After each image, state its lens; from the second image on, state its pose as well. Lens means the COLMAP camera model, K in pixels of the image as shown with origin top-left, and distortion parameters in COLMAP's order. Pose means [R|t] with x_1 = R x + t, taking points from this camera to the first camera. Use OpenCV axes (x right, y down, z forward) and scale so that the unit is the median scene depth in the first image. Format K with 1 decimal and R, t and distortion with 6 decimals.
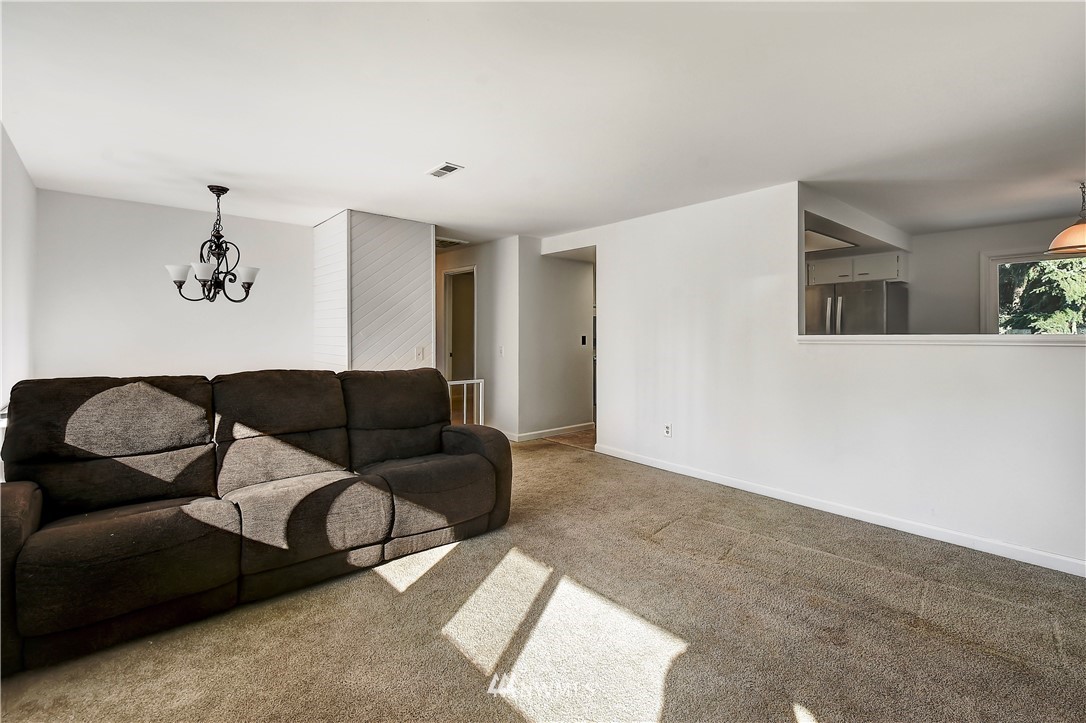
lens RADIAL K [[489.1, 0, 554.2], [0, 489.1, 342.3], [0, 0, 1]] dist [-0.001093, -0.000285]
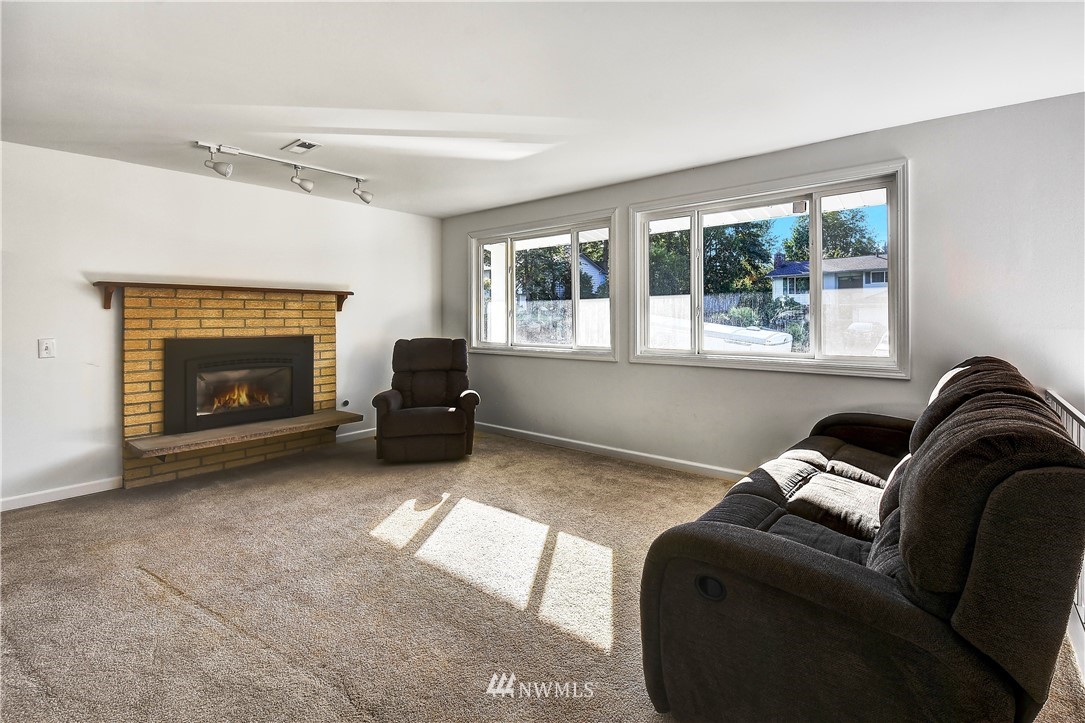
lens RADIAL K [[504.6, 0, 568.0], [0, 504.6, 319.1], [0, 0, 1]] dist [0.000773, -0.000052]
pose [[-0.987197, 0.004524, -0.159439, 0.083451], [0.001869, 0.999857, 0.016800, -0.026672], [0.159492, 0.016287, -0.987065, 1.906378]]
